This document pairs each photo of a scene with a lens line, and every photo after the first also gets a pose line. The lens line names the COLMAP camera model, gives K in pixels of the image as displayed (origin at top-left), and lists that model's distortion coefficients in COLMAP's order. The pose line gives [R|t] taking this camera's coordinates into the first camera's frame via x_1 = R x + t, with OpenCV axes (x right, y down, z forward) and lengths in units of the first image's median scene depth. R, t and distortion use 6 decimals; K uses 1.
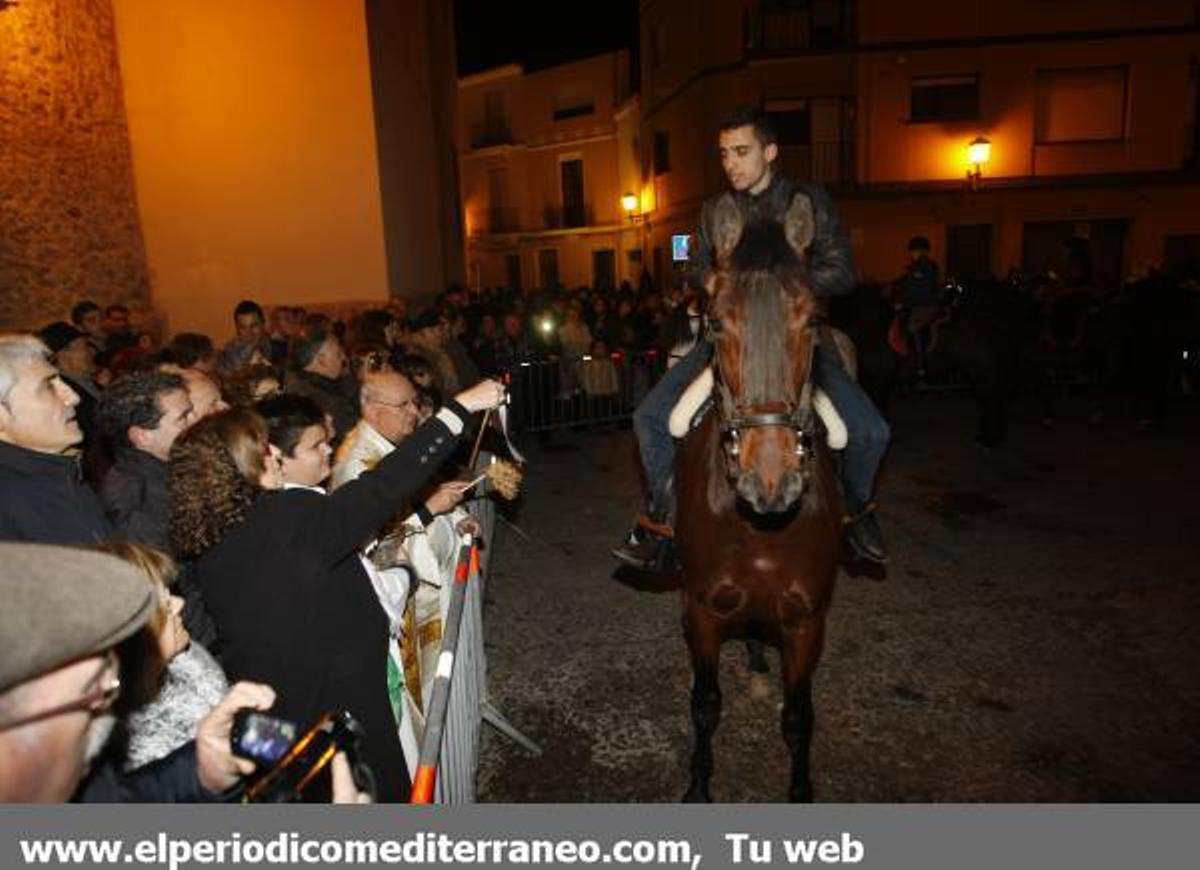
lens RADIAL K [[704.8, 0, 597.4], [0, 704.8, 388.3], [0, 0, 1]] dist [-0.053589, 0.020470]
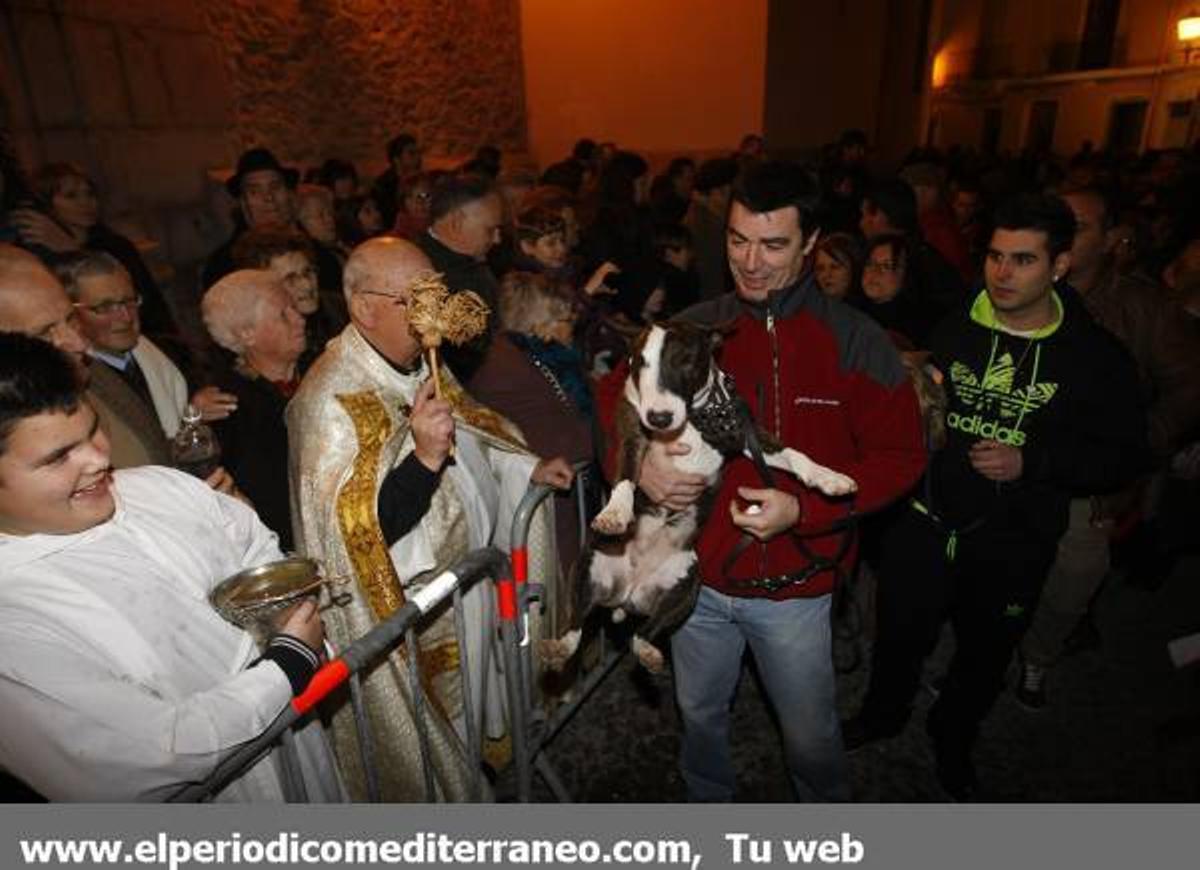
lens RADIAL K [[699.3, 0, 590.1], [0, 699.3, 394.3], [0, 0, 1]] dist [-0.046992, 0.014722]
pose [[0.802700, 0.221106, -0.553882, 0.061857], [-0.106115, 0.966867, 0.232182, -0.020078], [0.586866, -0.127597, 0.799567, 0.228991]]
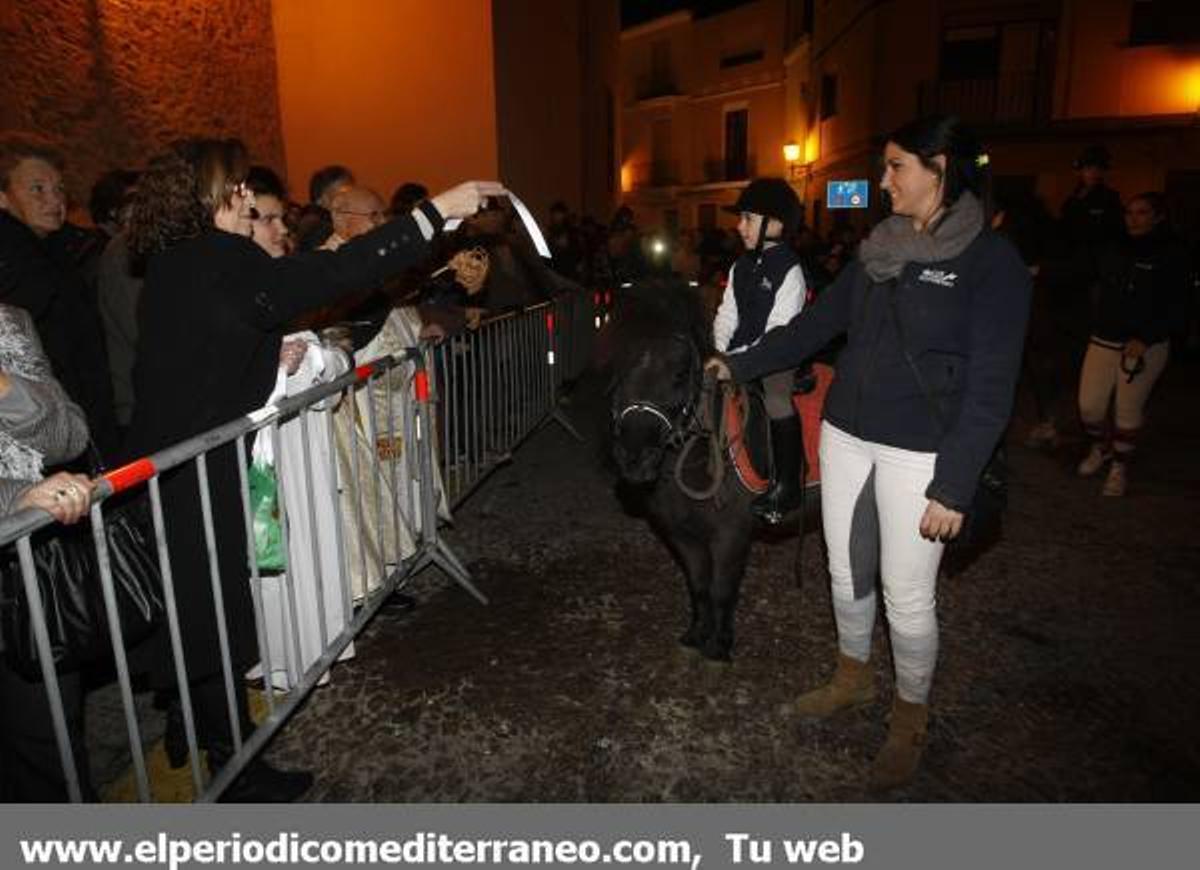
lens RADIAL K [[704.8, 0, 593.1], [0, 704.8, 390.7], [0, 0, 1]] dist [-0.053589, 0.020470]
pose [[0.968580, 0.073537, -0.237582, 0.105968], [-0.062315, 0.996572, 0.054412, 0.067551], [0.240769, -0.037897, 0.969842, 0.044456]]
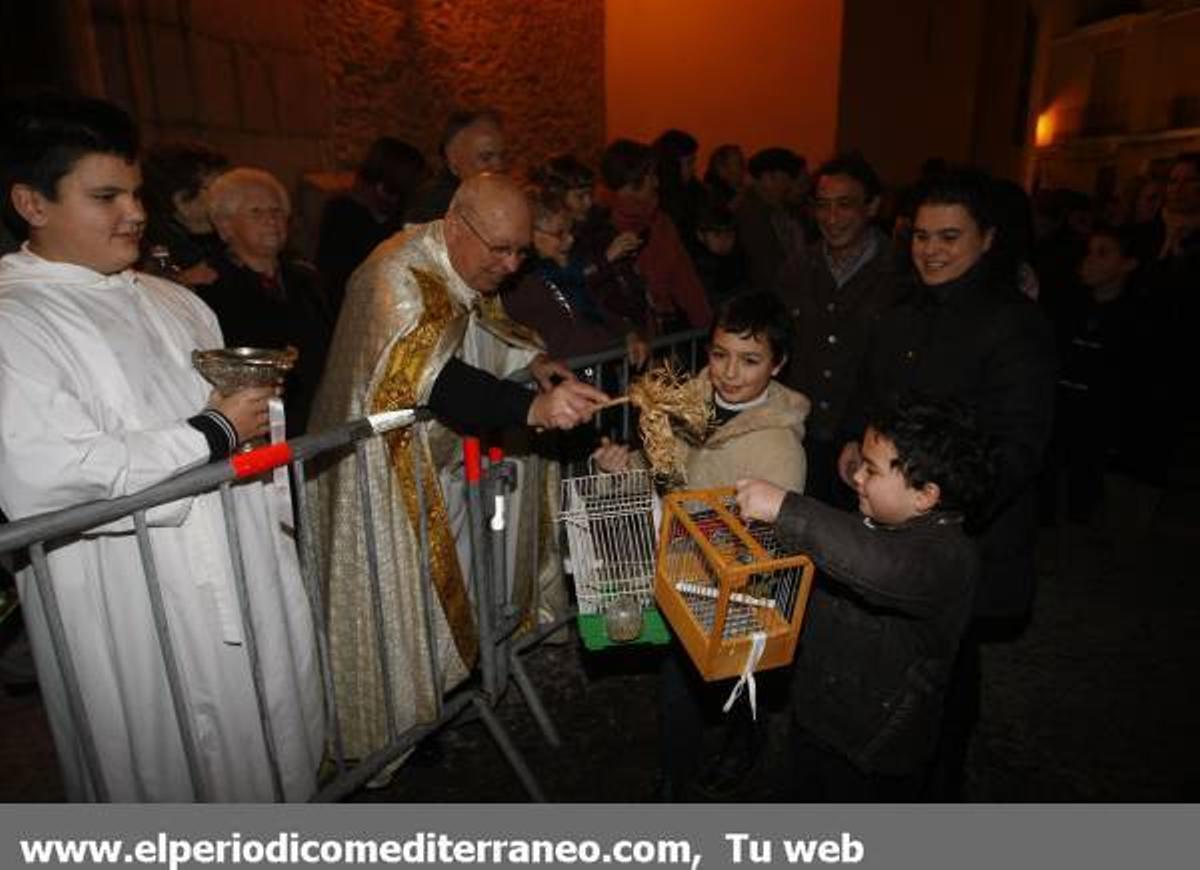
lens RADIAL K [[699.3, 0, 584.3], [0, 699.3, 387.5], [0, 0, 1]] dist [-0.046992, 0.014722]
pose [[0.710155, 0.205093, -0.673511, 0.102856], [-0.133010, 0.978486, 0.157715, 0.028081], [0.691367, -0.022418, 0.722156, 0.241431]]
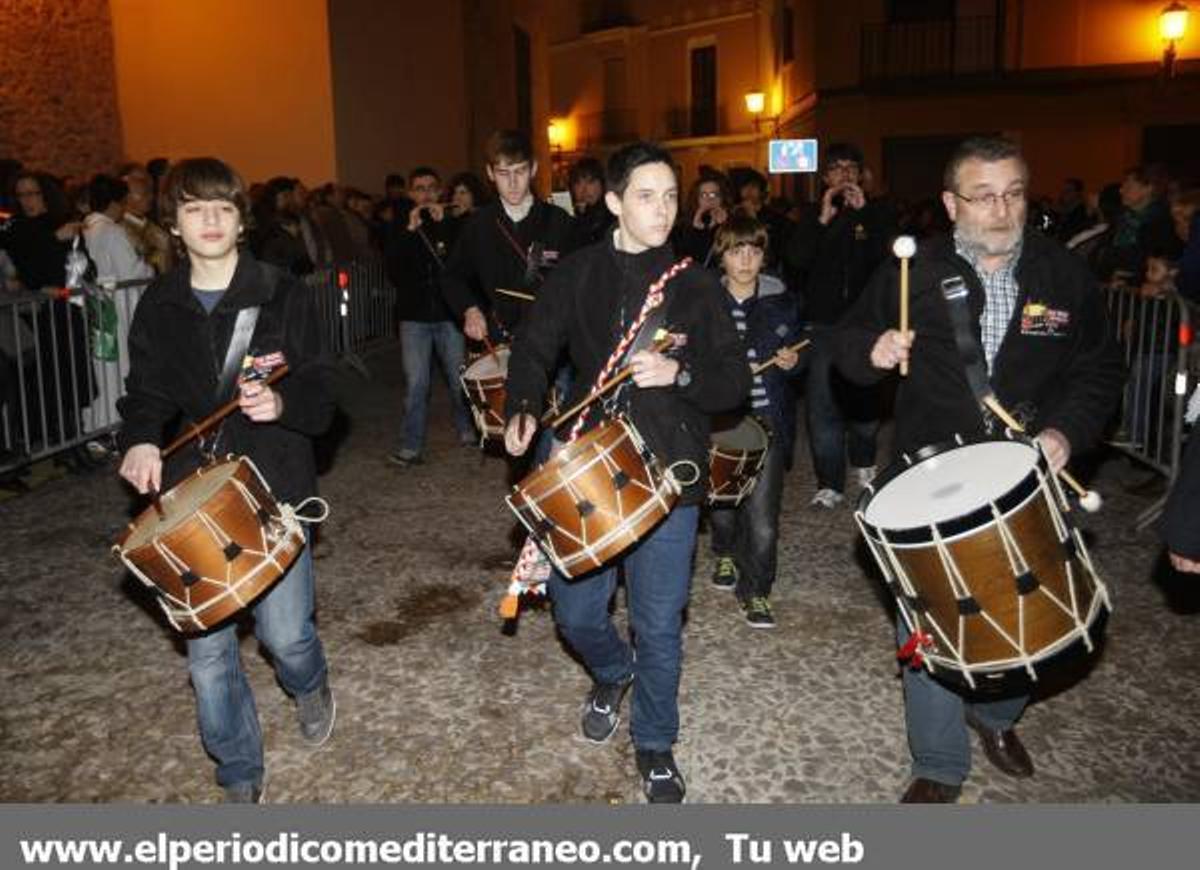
lens RADIAL K [[1032.1, 0, 576.1], [0, 1032.1, 411.0], [0, 0, 1]] dist [-0.046615, 0.032977]
pose [[0.967149, 0.066968, -0.245229, 0.482570], [-0.060669, 0.997607, 0.033159, 0.139549], [0.246863, -0.017192, 0.968898, -0.406359]]
